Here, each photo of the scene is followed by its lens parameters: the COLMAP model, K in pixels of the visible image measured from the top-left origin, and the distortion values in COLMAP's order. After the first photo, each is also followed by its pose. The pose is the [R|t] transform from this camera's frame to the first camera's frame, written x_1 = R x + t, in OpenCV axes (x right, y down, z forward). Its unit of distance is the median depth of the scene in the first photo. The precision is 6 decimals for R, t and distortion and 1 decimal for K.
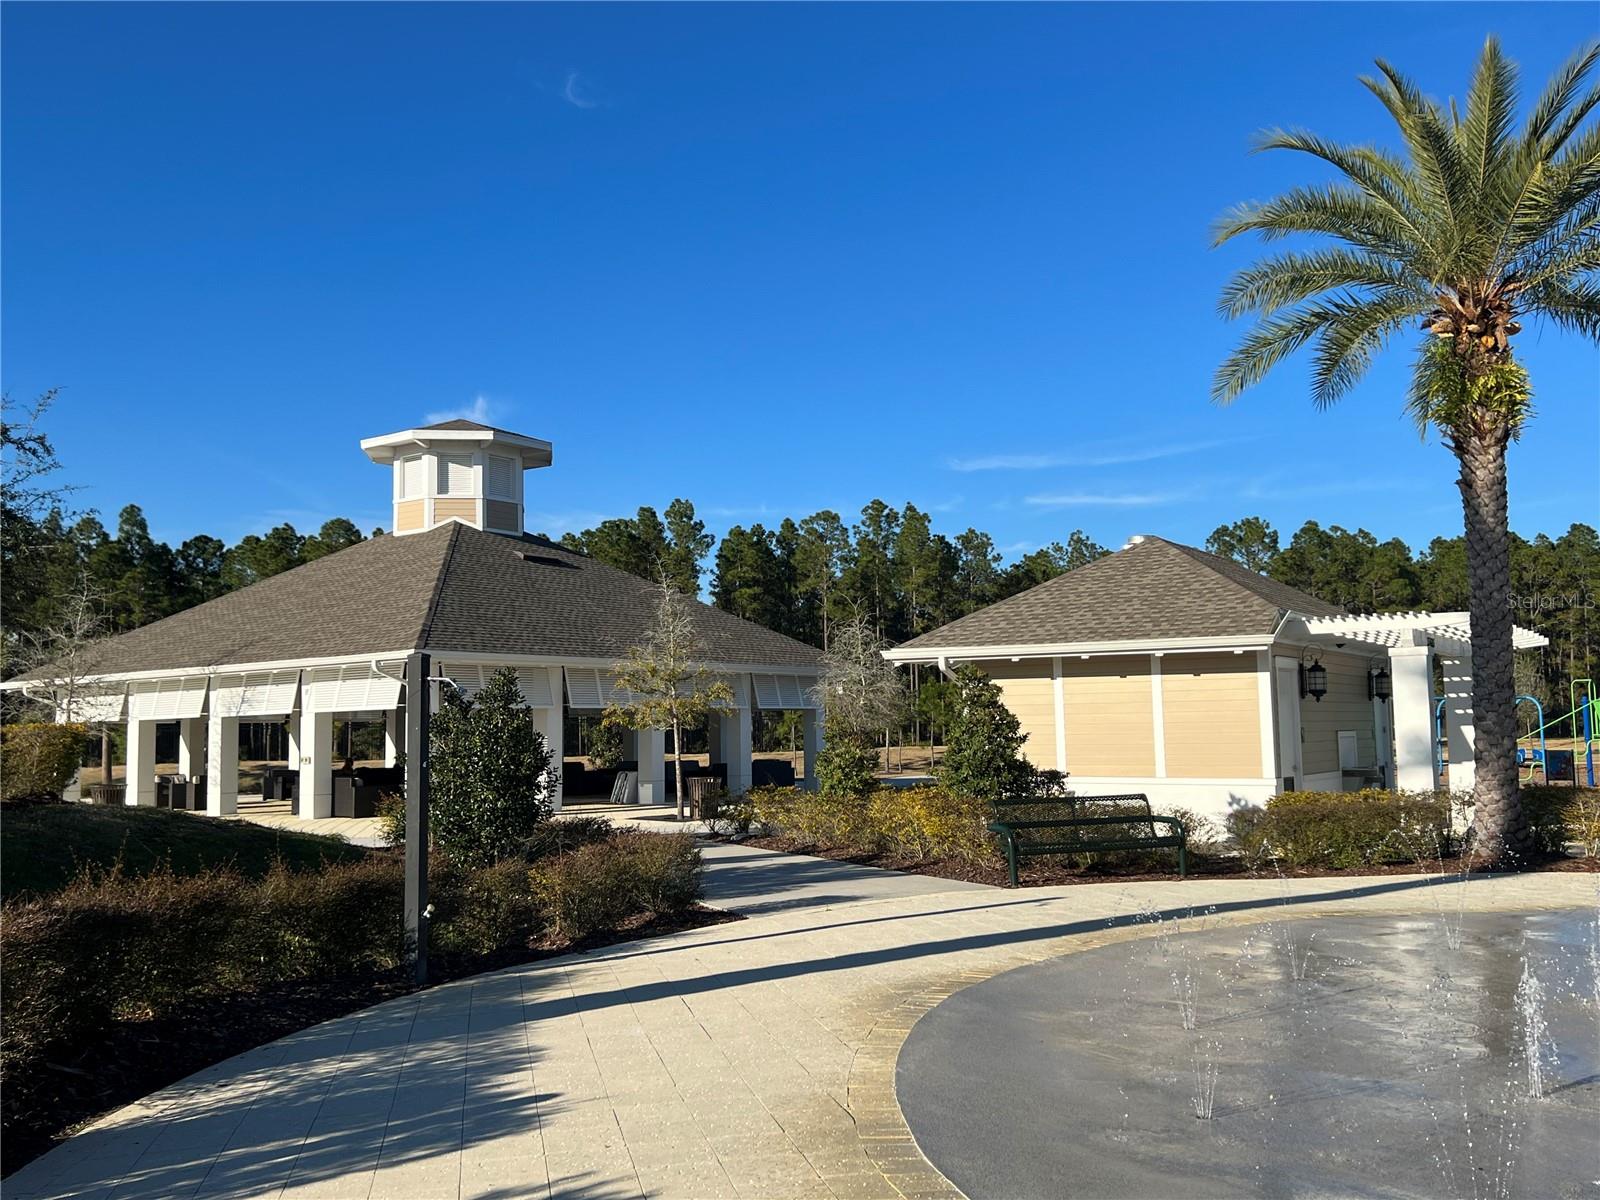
lens RADIAL K [[1438.0, 0, 800.2], [0, 1438.0, 602.9], [0, 0, 1]] dist [0.046508, -0.000894]
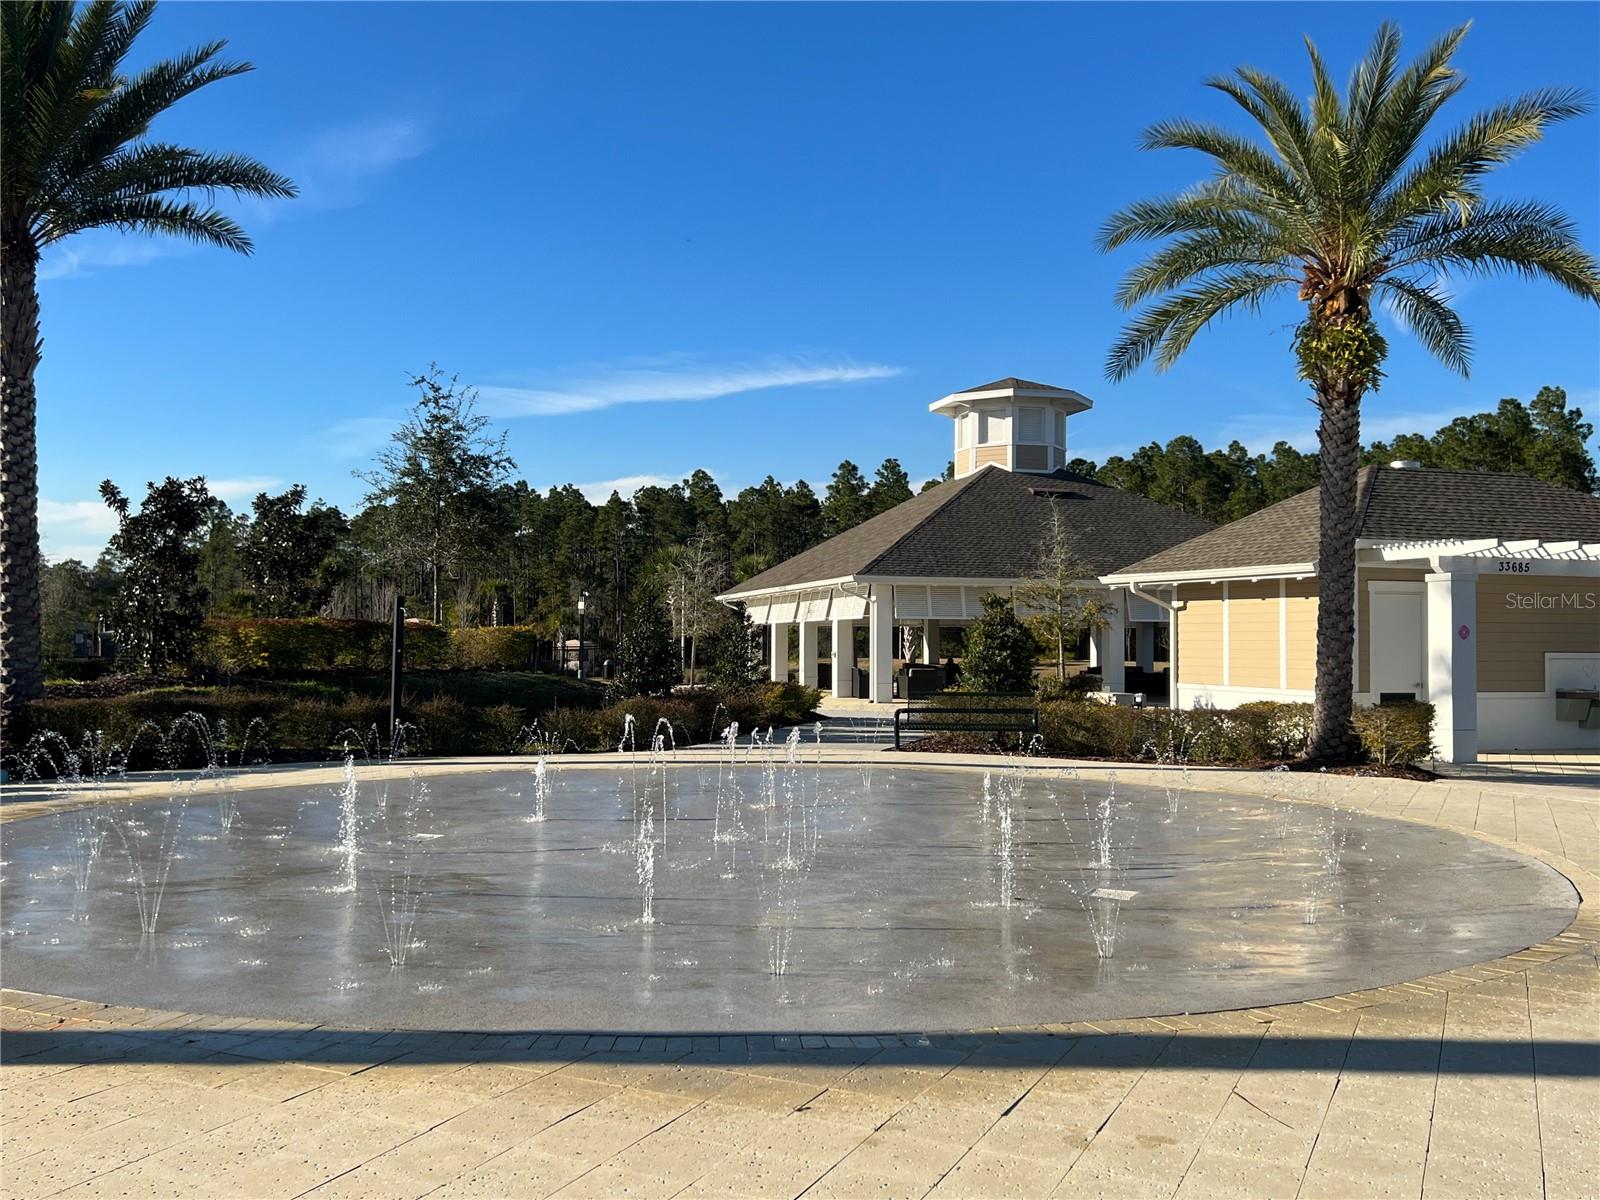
lens RADIAL K [[1438.0, 0, 798.9], [0, 1438.0, 599.6], [0, 0, 1]] dist [0.046508, -0.000894]
pose [[0.787669, 0.002826, -0.616092, 0.382812], [0.037008, 0.997967, 0.051893, -0.012187], [0.614986, -0.063675, 0.785963, -0.065997]]
